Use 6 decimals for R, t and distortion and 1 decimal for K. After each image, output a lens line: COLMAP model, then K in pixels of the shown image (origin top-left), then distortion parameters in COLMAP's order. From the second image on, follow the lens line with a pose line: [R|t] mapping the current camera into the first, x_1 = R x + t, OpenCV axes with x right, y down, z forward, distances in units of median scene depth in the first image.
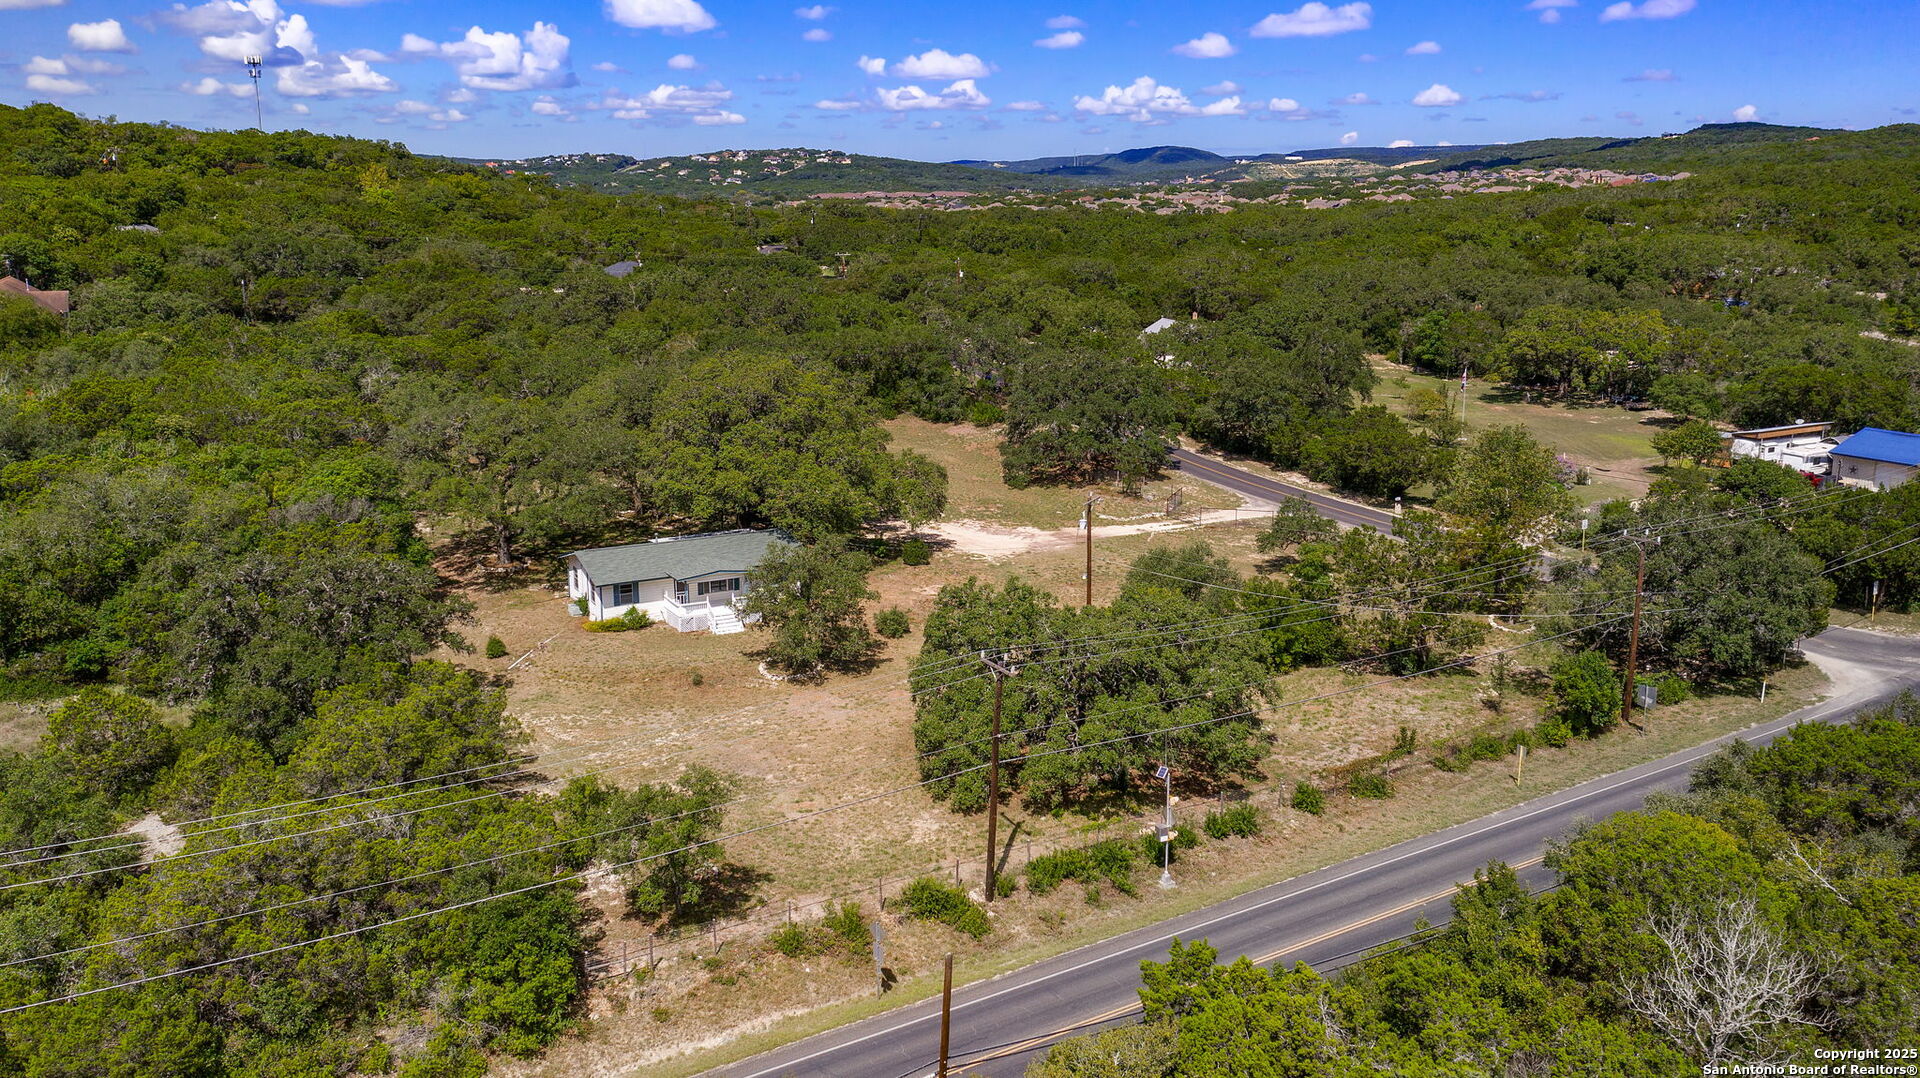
lens RADIAL K [[1512.4, 0, 942.4], [0, 1512.4, 464.1], [0, 0, 1]] dist [-0.015486, 0.011058]
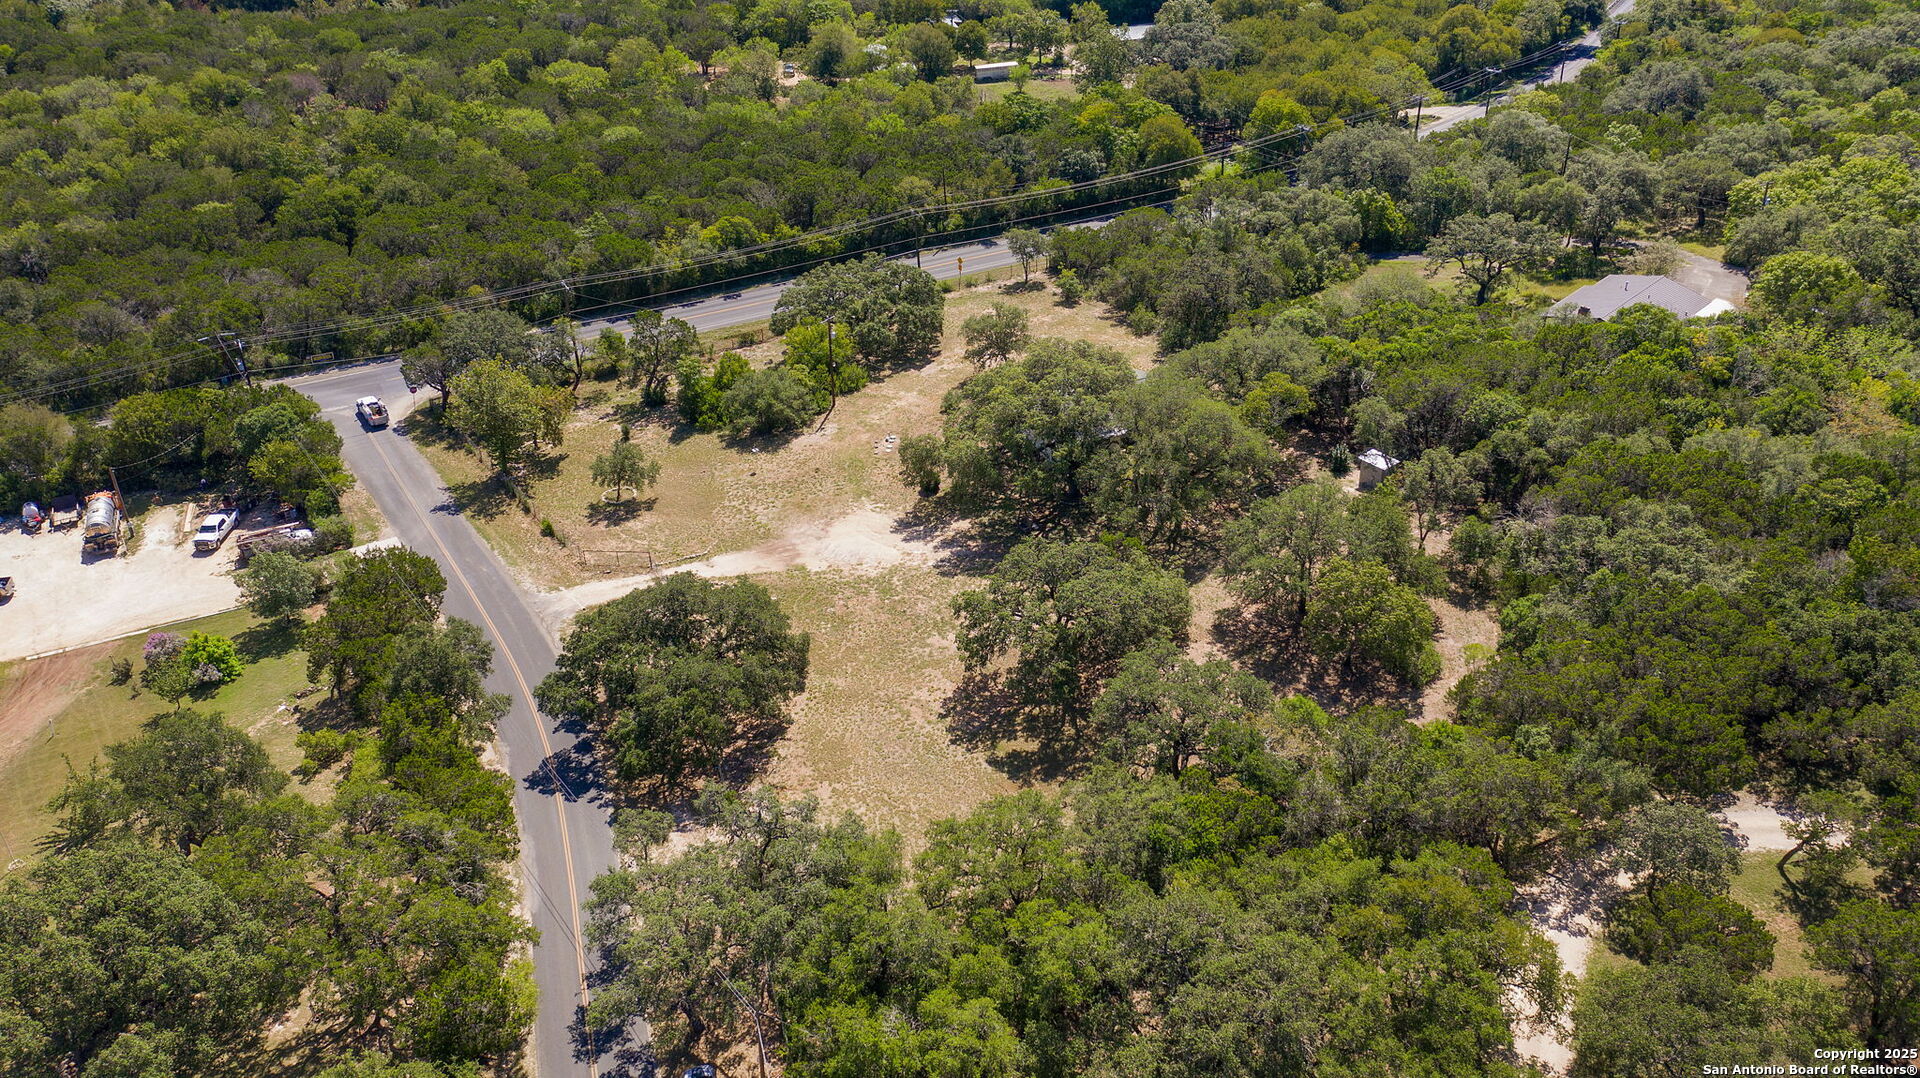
lens RADIAL K [[1512.4, 0, 962.6], [0, 1512.4, 532.6], [0, 0, 1]] dist [-0.015486, 0.011058]
pose [[-0.999005, -0.006863, 0.044059, -0.130225], [0.024731, 0.736911, 0.675537, -0.979022], [-0.037104, 0.675955, -0.736008, 2.531525]]
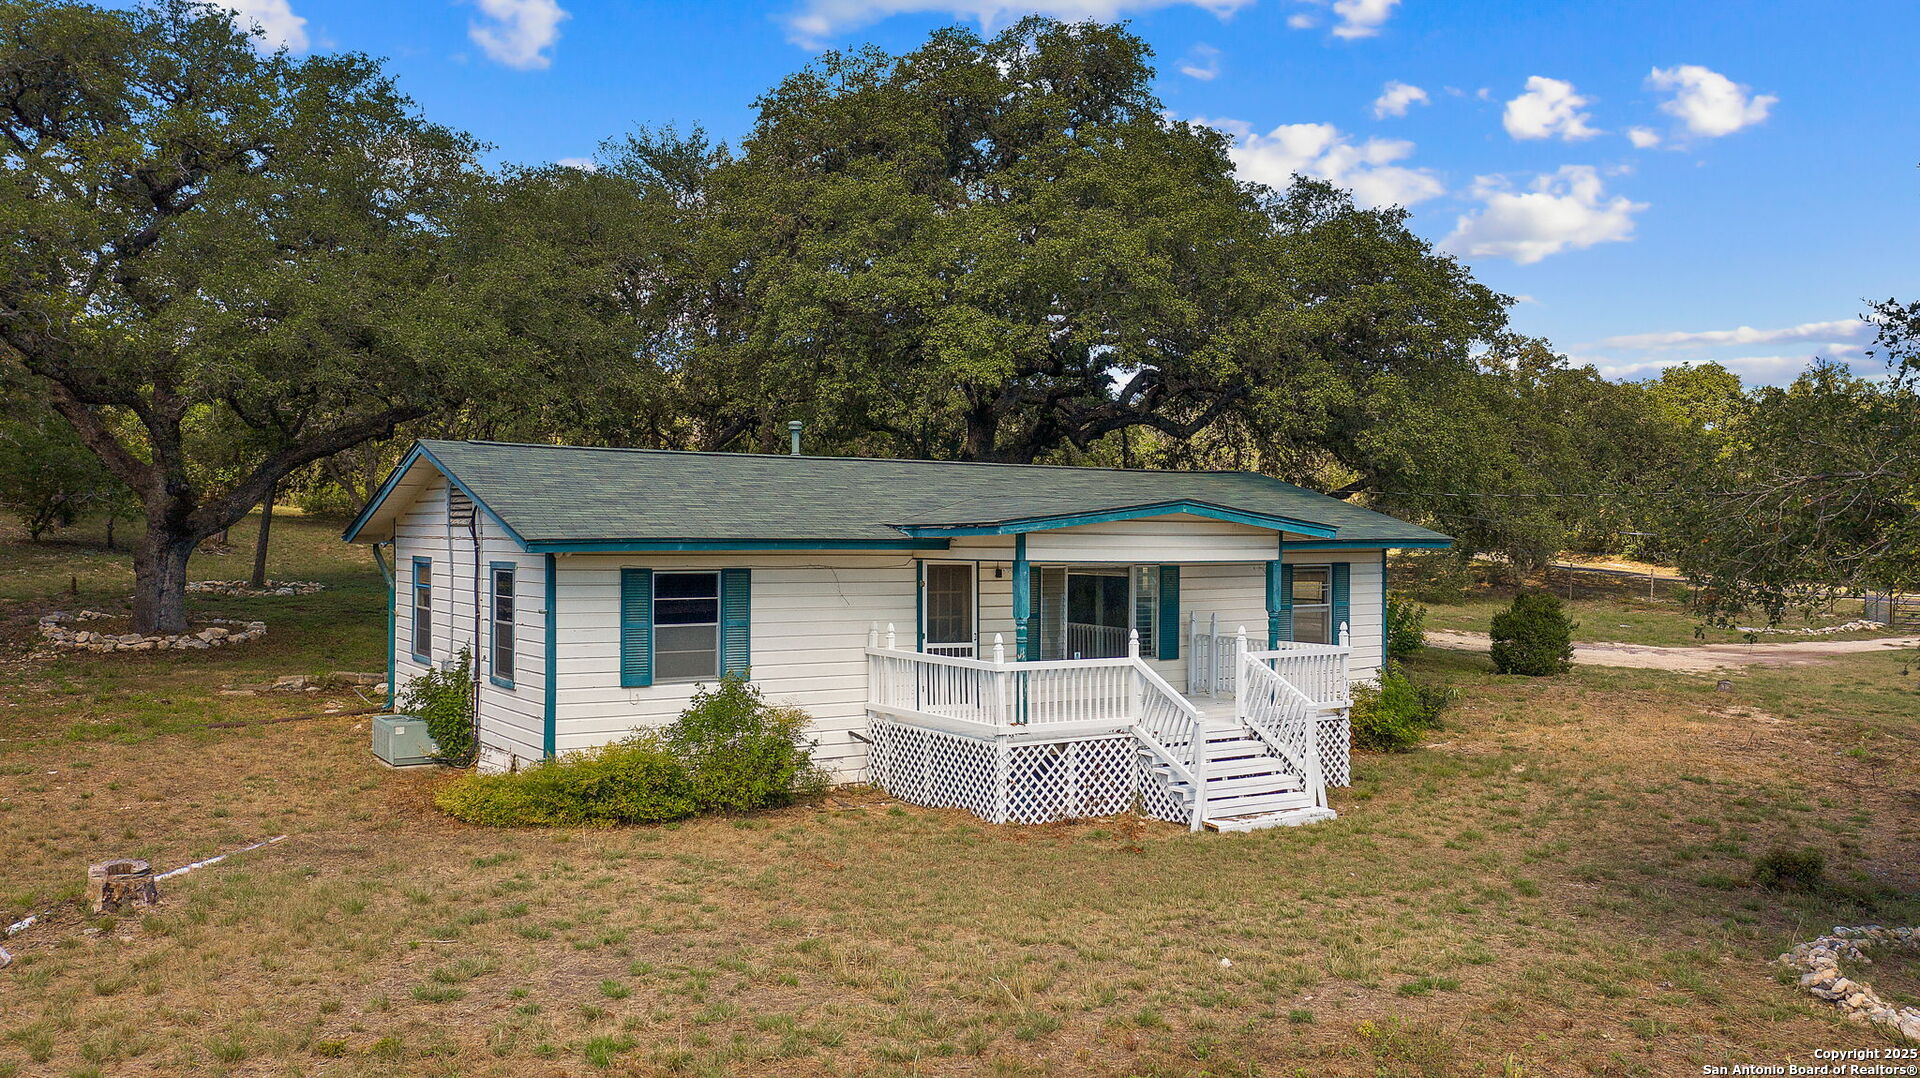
lens RADIAL K [[1512.4, 0, 965.5], [0, 1512.4, 543.8], [0, 0, 1]] dist [-0.015486, 0.011058]
pose [[0.997661, 0.002102, 0.068317, -0.207904], [0.010174, 0.983825, -0.178842, 0.120935], [-0.067588, 0.179118, 0.981503, 0.900243]]
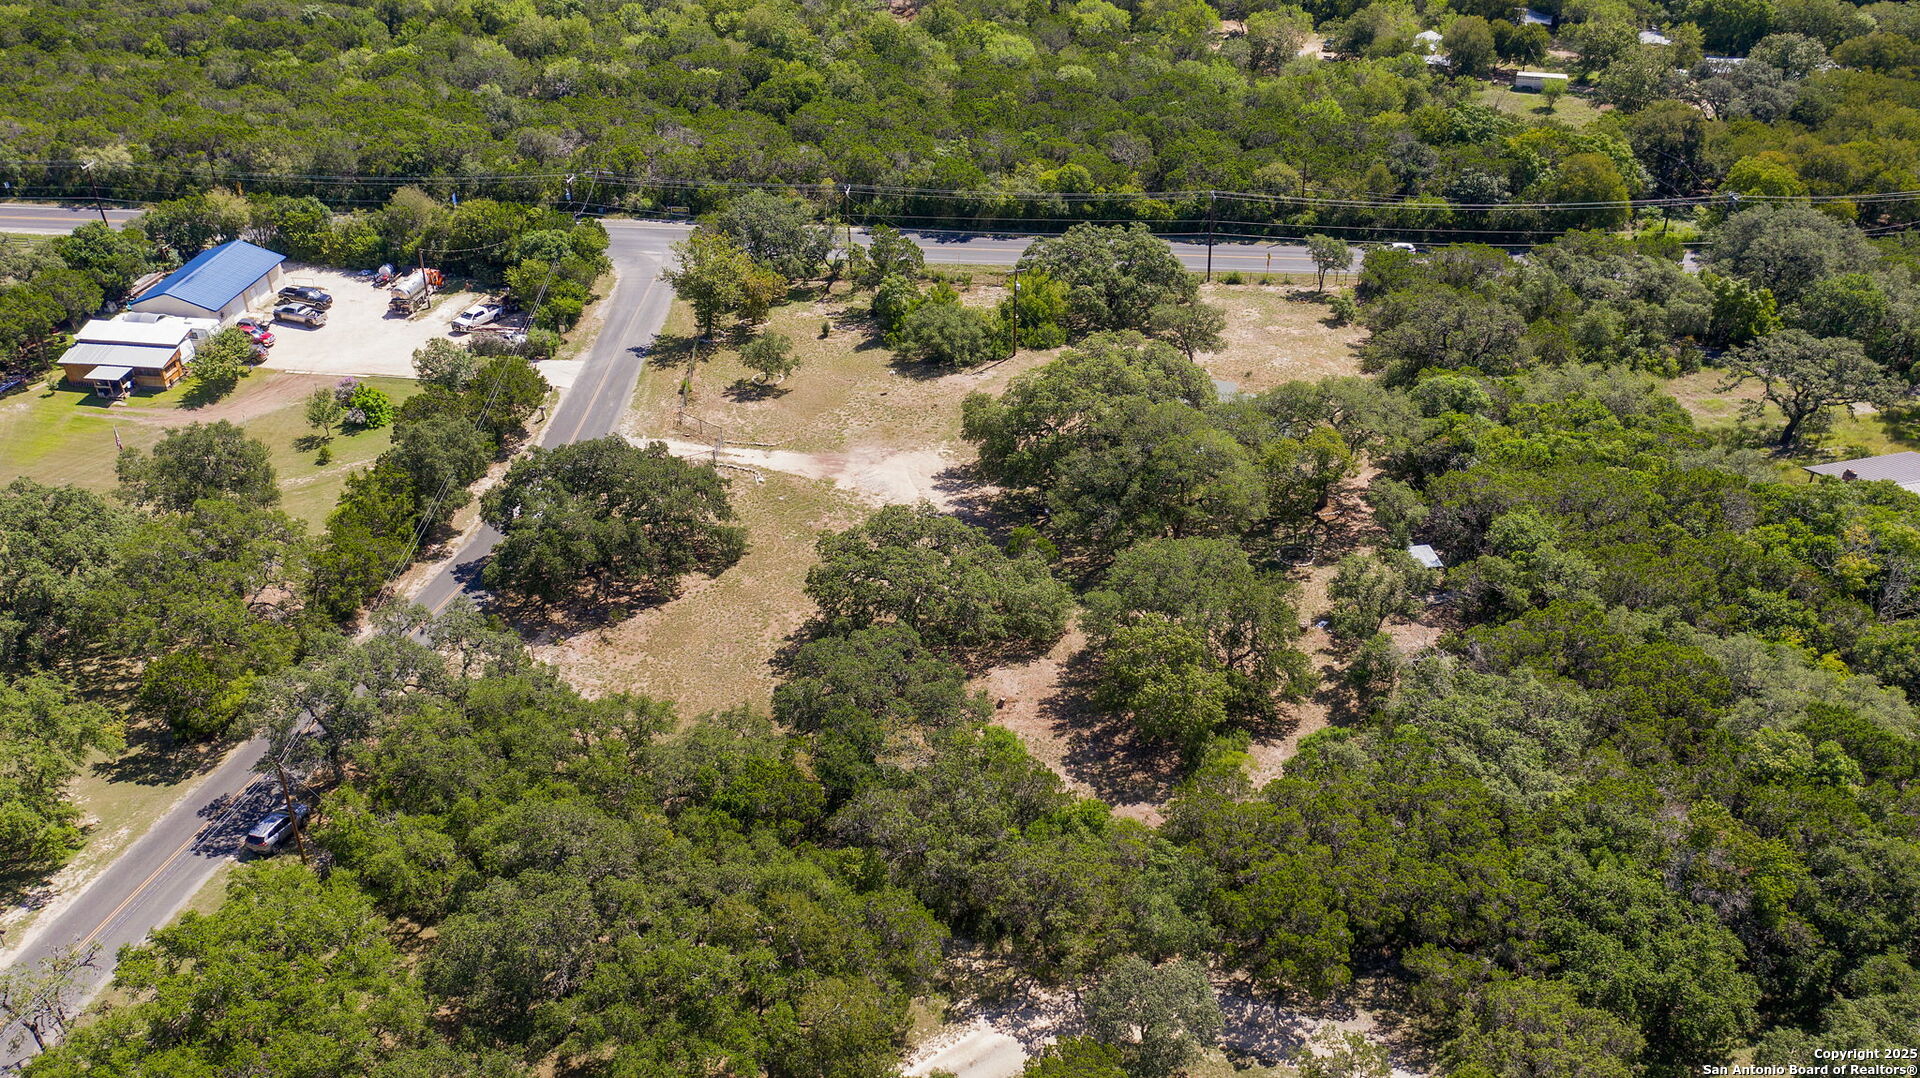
lens RADIAL K [[1512.4, 0, 962.8], [0, 1512.4, 540.6], [0, 0, 1]] dist [-0.015486, 0.011058]
pose [[-0.821665, -0.307590, 0.479849, -0.798518], [0.111849, 0.738500, 0.664912, -0.933858], [-0.558889, 0.600006, -0.572396, 2.320273]]
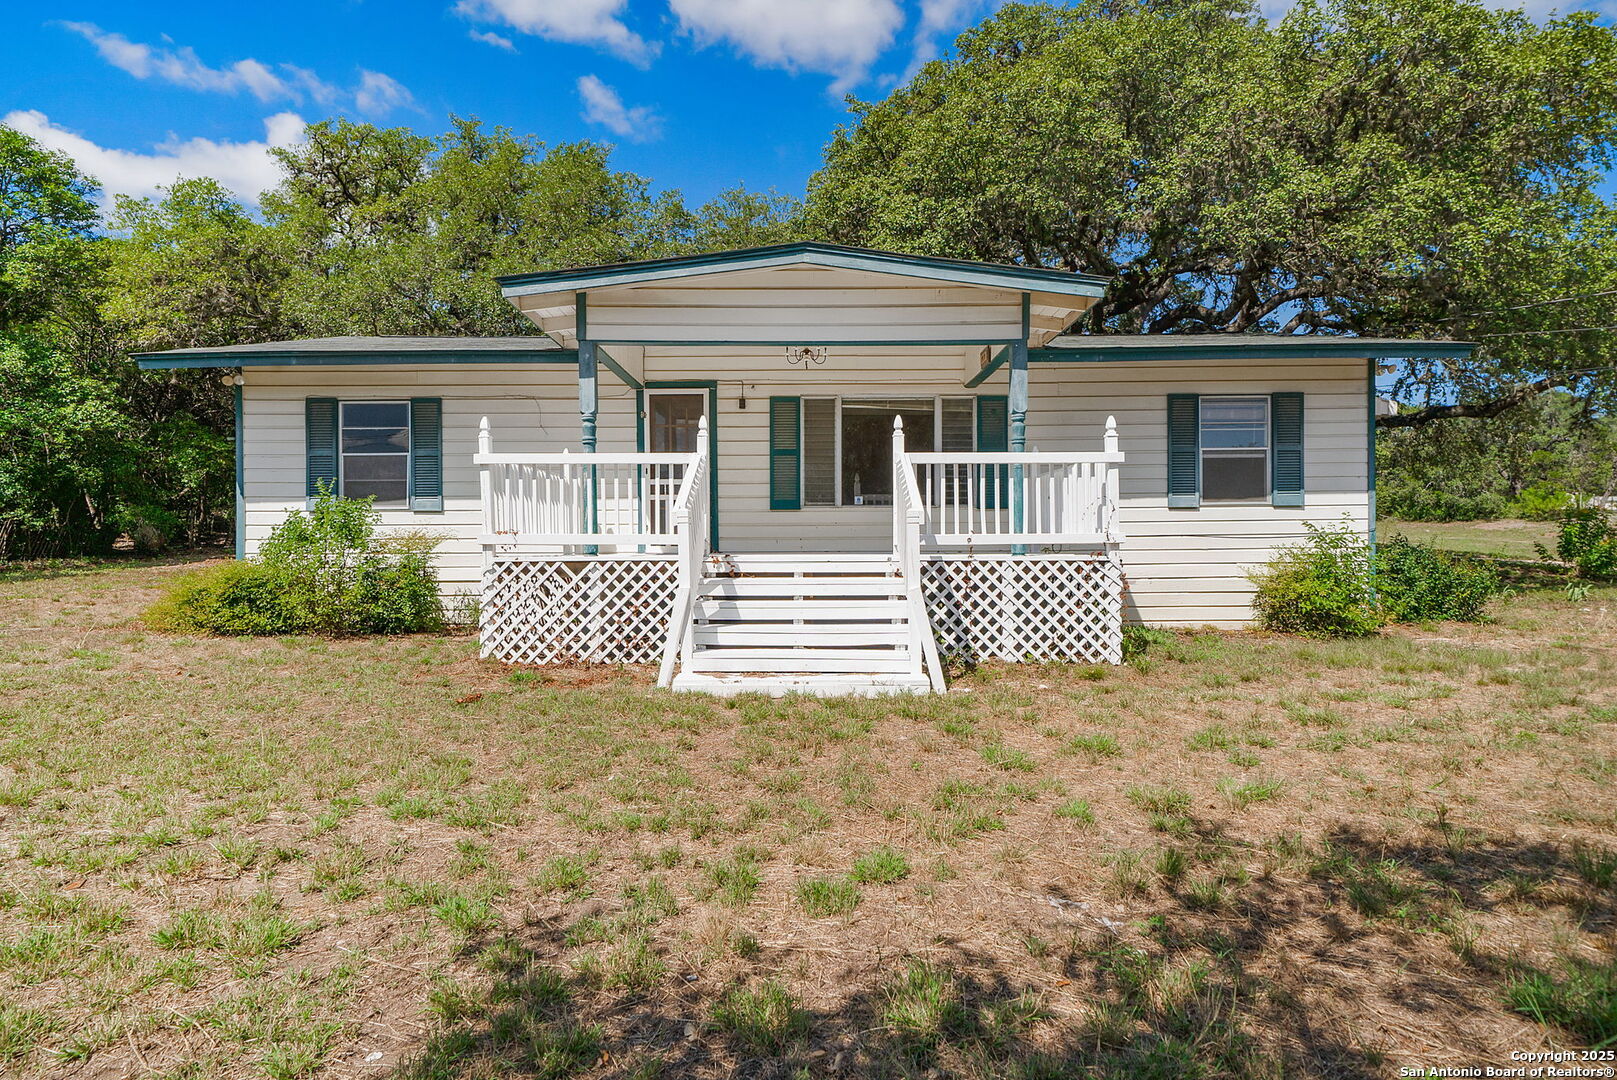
lens RADIAL K [[858.5, 0, 833.8], [0, 858.5, 541.4], [0, 0, 1]] dist [-0.001572, -0.000033]
pose [[0.878475, -0.013507, -0.477597, -0.119295], [-0.078225, 0.982046, -0.171657, 0.122105], [0.471341, 0.188157, 0.861647, 1.034922]]
